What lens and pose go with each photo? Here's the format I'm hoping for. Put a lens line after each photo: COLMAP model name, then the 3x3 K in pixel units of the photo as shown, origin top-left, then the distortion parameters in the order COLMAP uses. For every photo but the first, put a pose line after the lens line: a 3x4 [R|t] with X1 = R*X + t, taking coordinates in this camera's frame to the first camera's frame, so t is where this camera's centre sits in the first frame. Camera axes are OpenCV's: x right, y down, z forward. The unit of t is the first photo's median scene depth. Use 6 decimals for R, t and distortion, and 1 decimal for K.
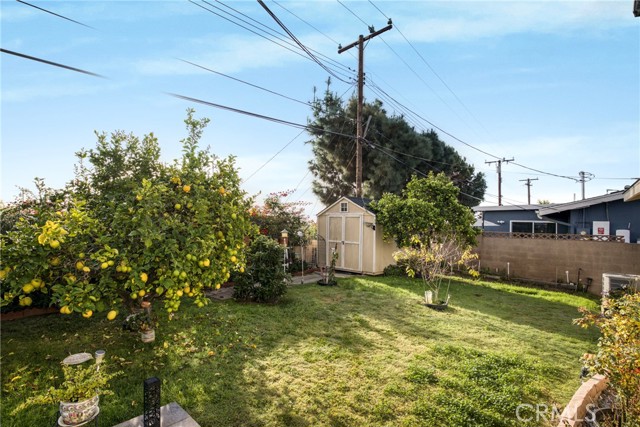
lens RADIAL K [[299.1, 0, 321.0], [0, 299.1, 218.7], [0, 0, 1]] dist [-0.014099, 0.000512]
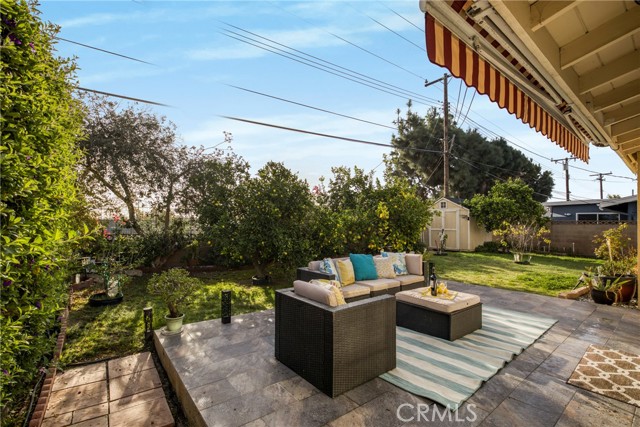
lens RADIAL K [[299.1, 0, 321.0], [0, 299.1, 218.7], [0, 0, 1]] dist [-0.014099, 0.000512]
pose [[0.987241, -0.019145, -0.158080, -0.198543], [0.018136, 0.999805, -0.007827, 0.019708], [0.158199, 0.004860, 0.987395, -0.352137]]
